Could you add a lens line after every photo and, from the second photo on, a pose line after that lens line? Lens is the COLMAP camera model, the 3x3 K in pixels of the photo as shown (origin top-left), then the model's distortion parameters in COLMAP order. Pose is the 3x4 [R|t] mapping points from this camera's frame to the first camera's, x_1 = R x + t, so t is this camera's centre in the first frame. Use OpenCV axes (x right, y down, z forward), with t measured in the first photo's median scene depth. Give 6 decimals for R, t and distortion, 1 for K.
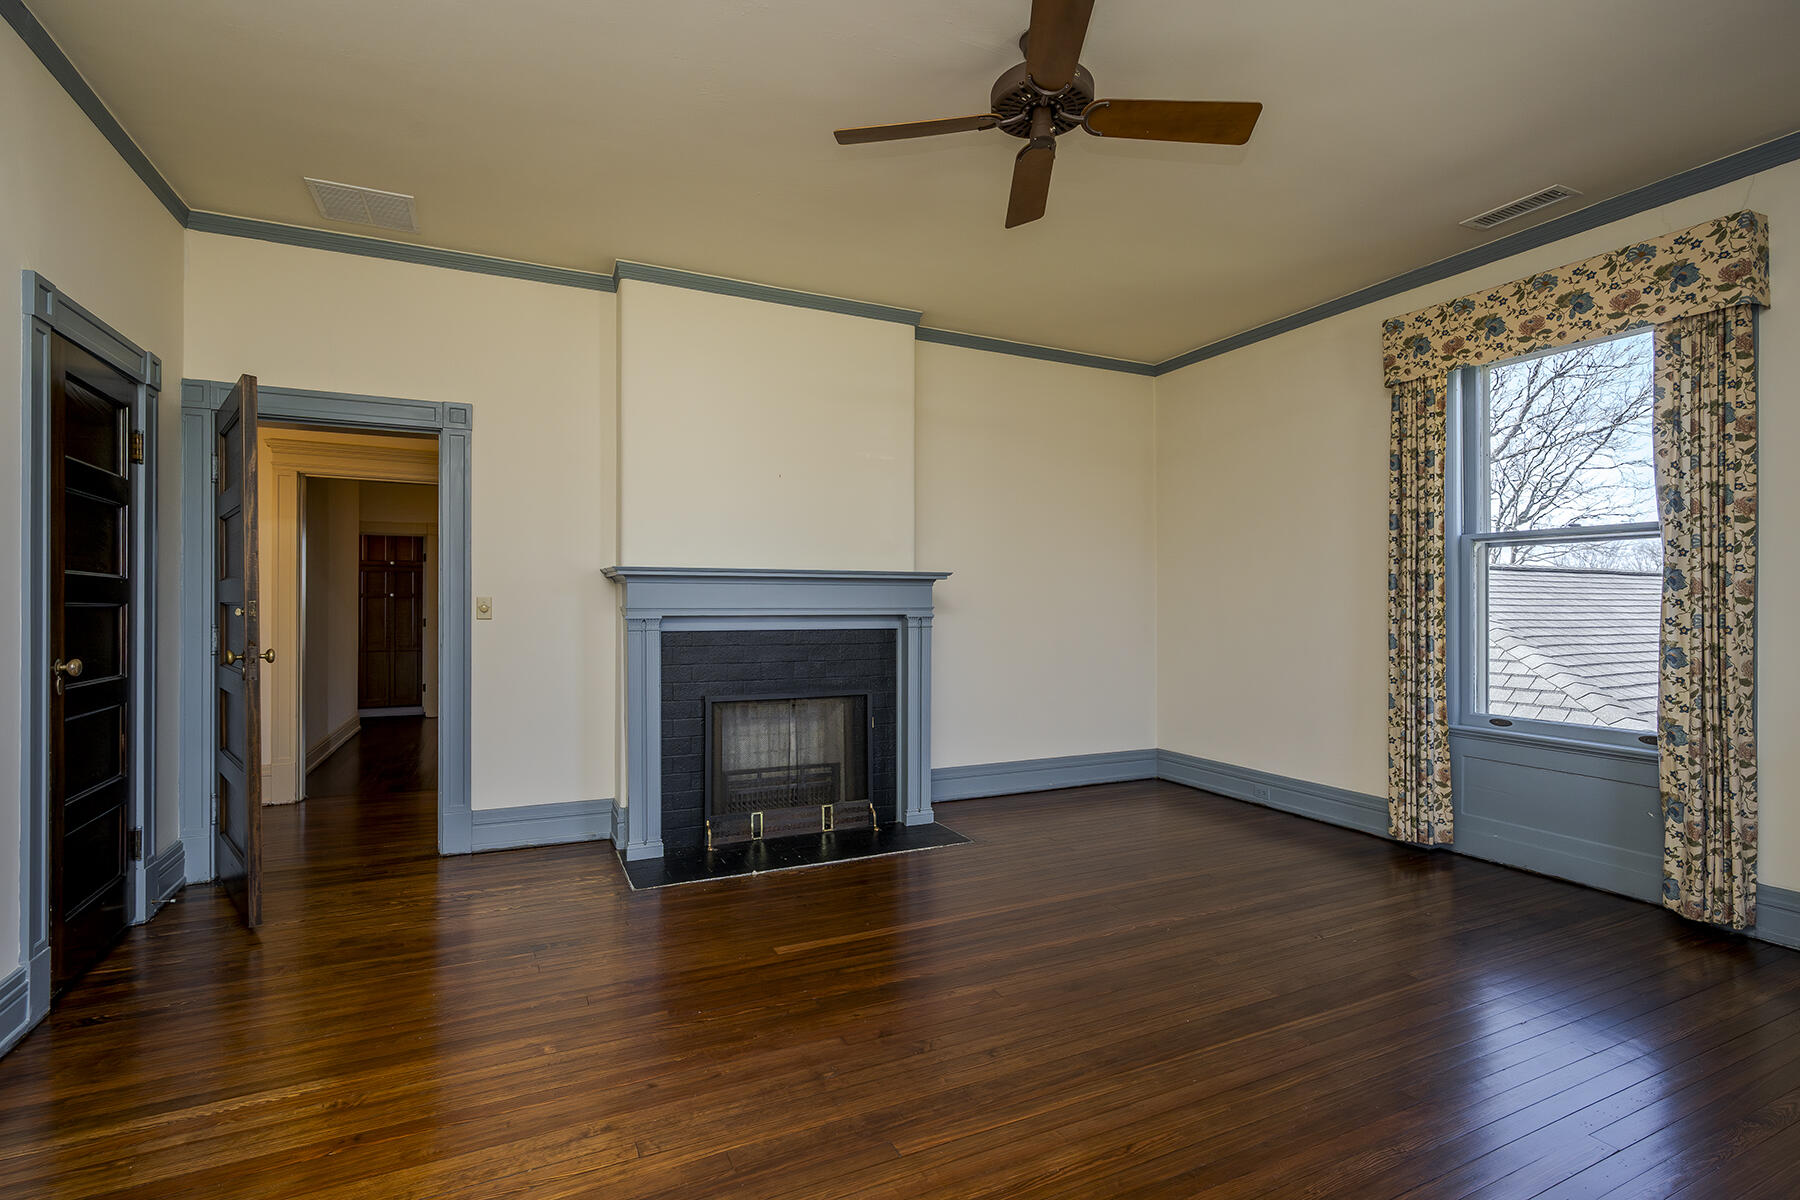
lens RADIAL K [[843.9, 0, 900.0], [0, 843.9, 600.0], [0, 0, 1]] dist [0.000030, 0.000114]
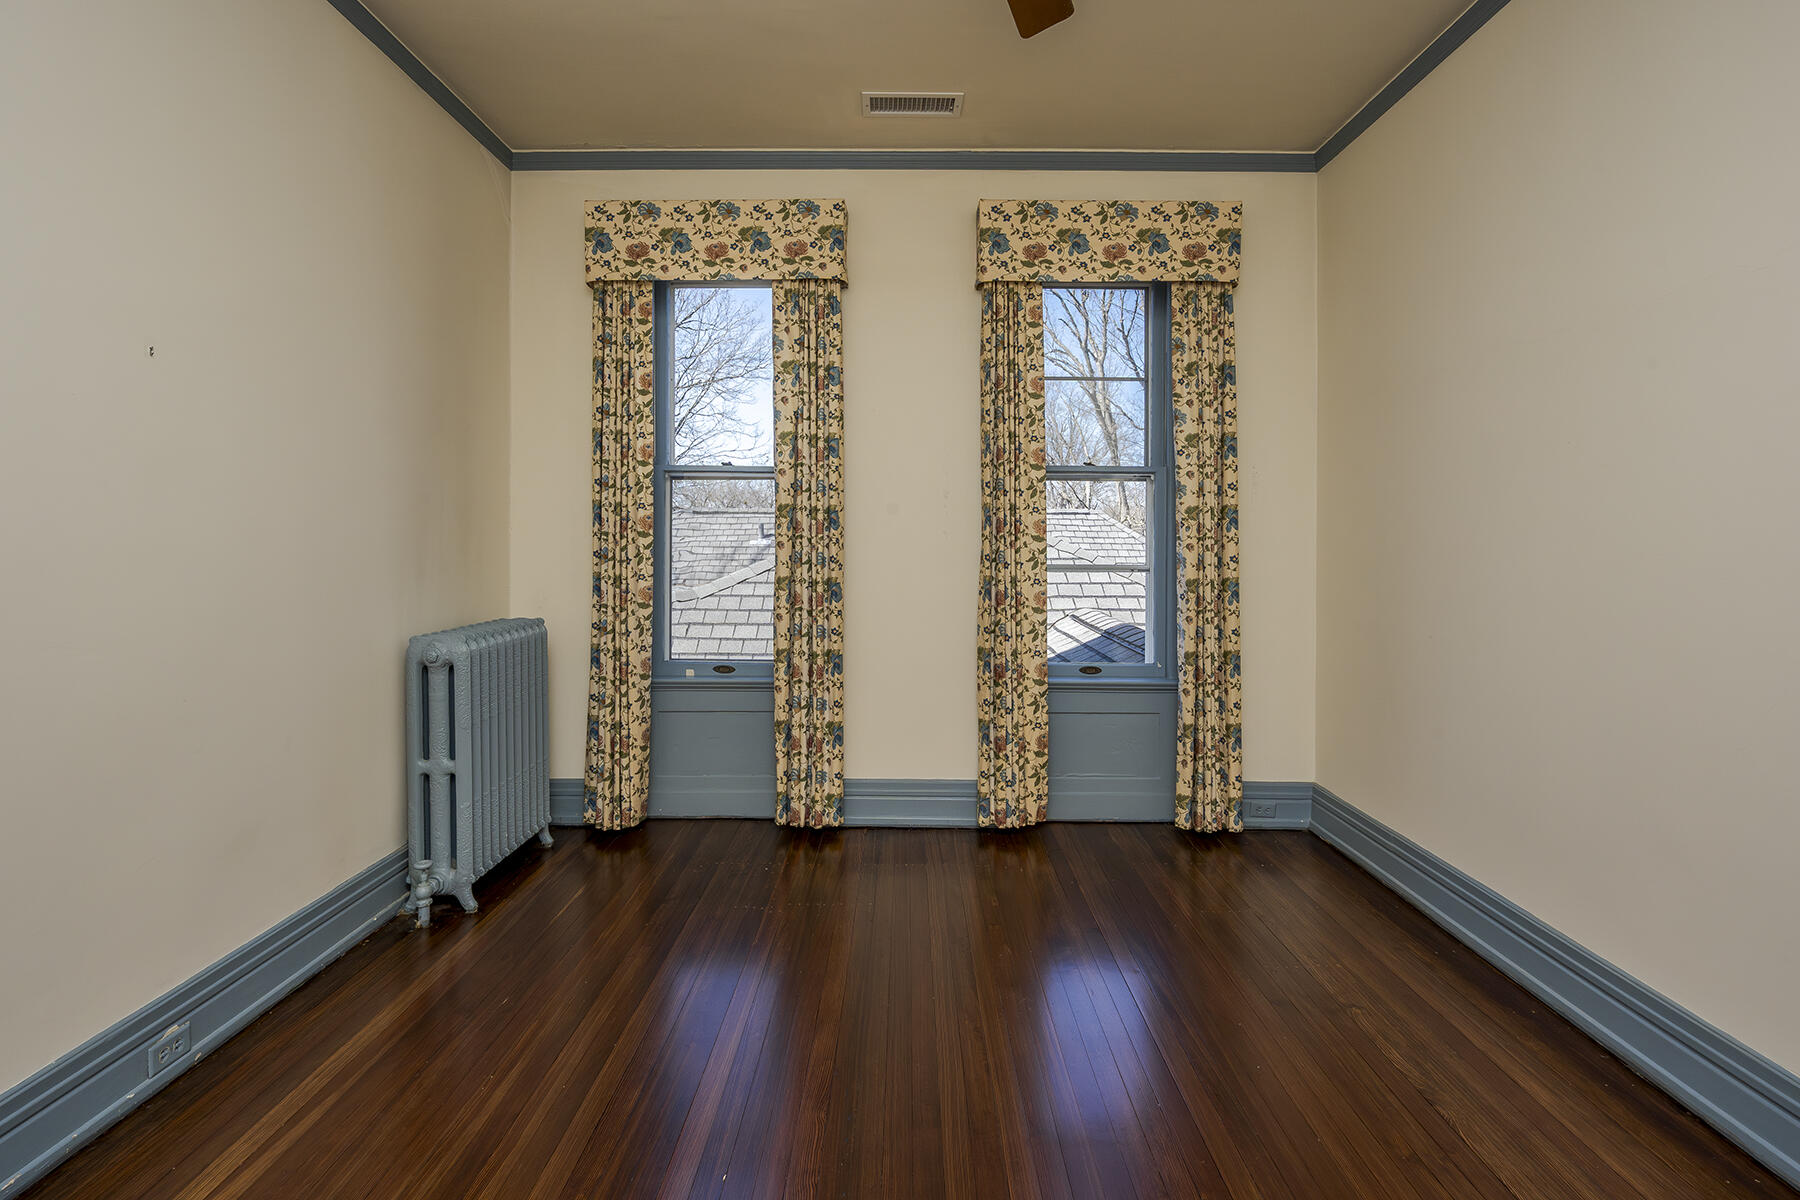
lens RADIAL K [[977.7, 0, 903.4], [0, 977.7, 552.6], [0, 0, 1]] dist [-0.039669, 0.000024]
pose [[0.446809, -0.015833, 0.894489, -0.184525], [-0.000023, 0.999843, 0.017709, -0.002497], [-0.894629, -0.007934, 0.446739, 0.381230]]
